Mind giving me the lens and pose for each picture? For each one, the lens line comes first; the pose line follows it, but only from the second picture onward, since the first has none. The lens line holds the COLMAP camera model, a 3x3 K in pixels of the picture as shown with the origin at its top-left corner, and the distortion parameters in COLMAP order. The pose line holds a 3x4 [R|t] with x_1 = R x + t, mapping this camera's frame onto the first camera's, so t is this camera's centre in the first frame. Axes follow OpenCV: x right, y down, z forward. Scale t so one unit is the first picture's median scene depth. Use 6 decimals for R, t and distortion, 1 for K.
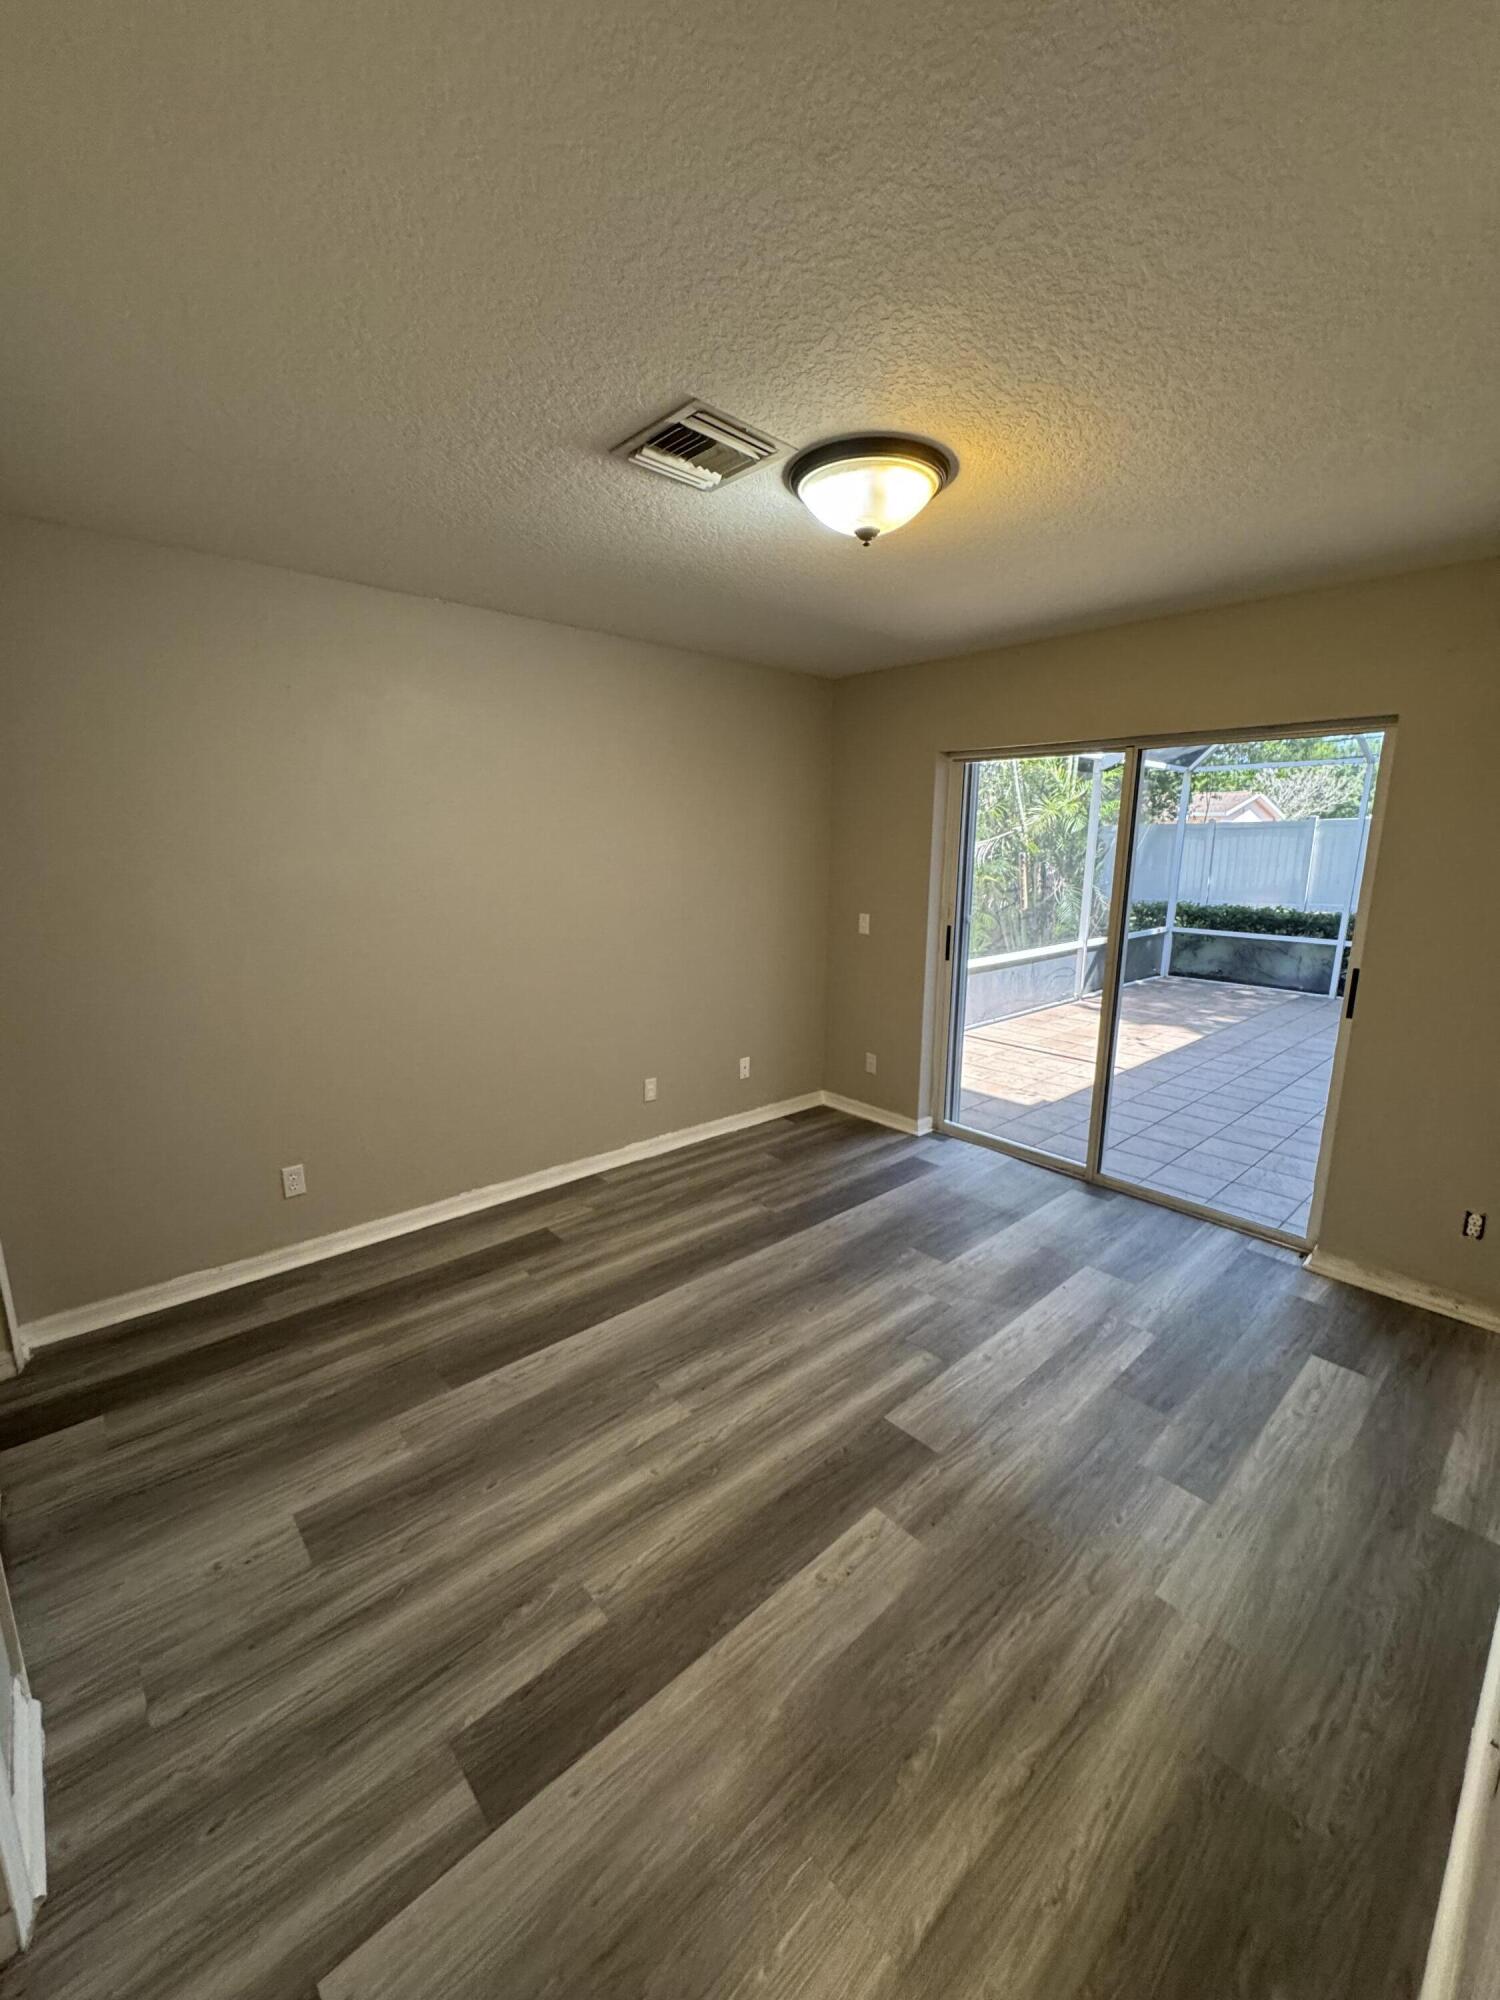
lens RADIAL K [[804.7, 0, 750.0], [0, 804.7, 1000.0], [0, 0, 1]] dist [-0.003991, -0.000143]
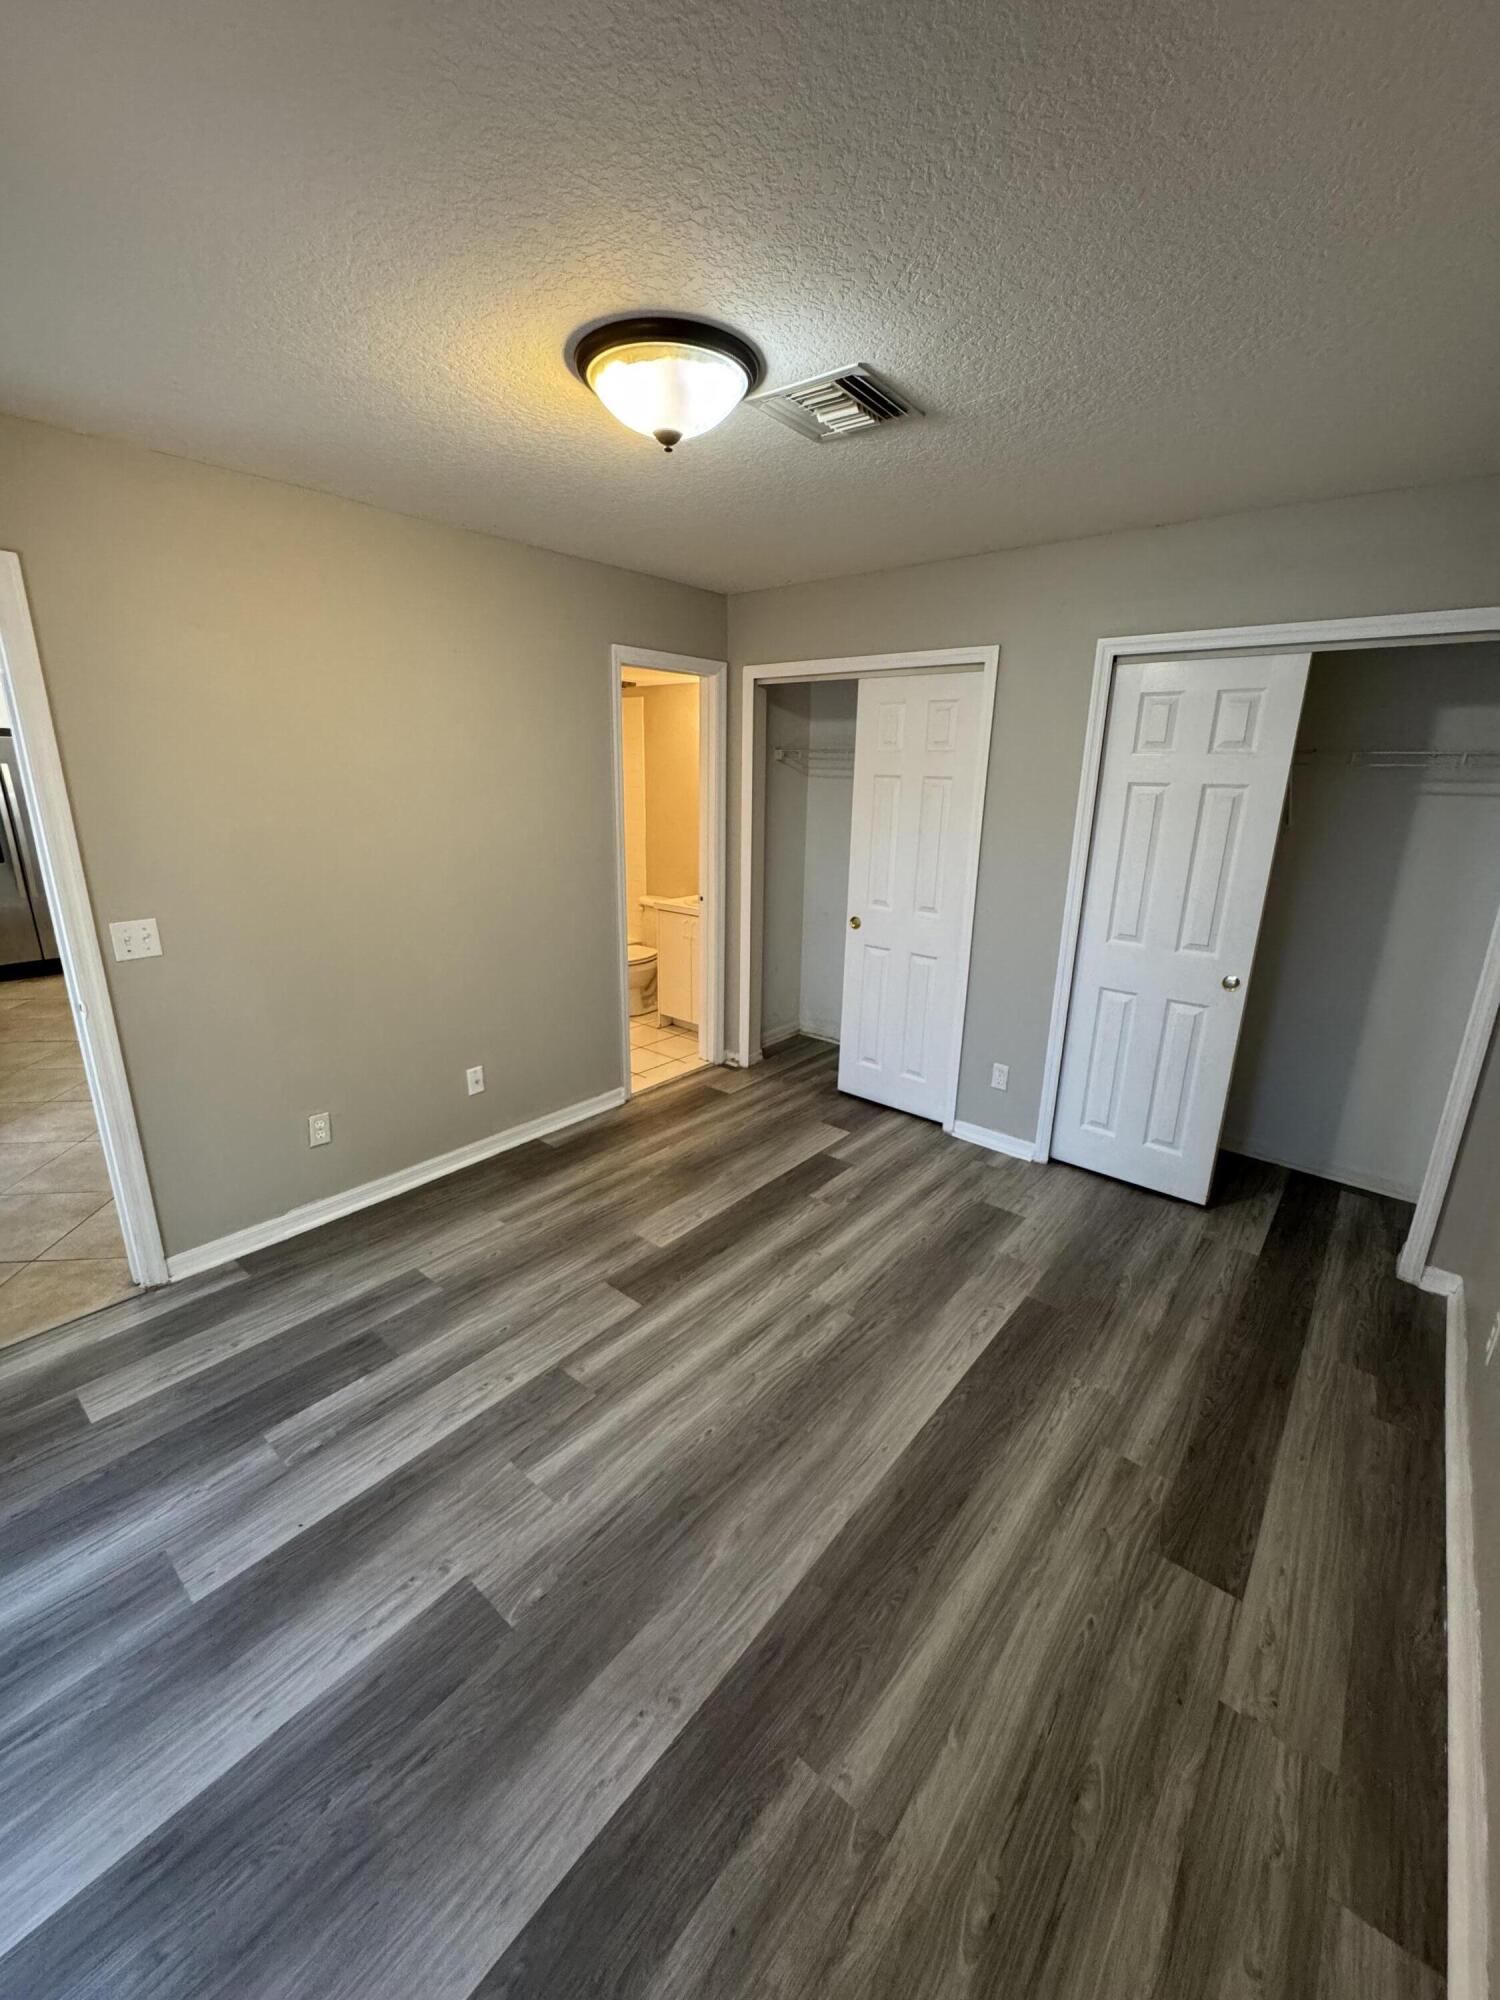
lens RADIAL K [[804.7, 0, 750.0], [0, 804.7, 1000.0], [0, 0, 1]] dist [-0.003991, -0.000143]
pose [[-0.990073, 0.015708, -0.139673, 0.154205], [-0.050693, 0.886943, 0.459088, -0.359474], [0.131094, 0.461611, -0.877342, 1.679211]]
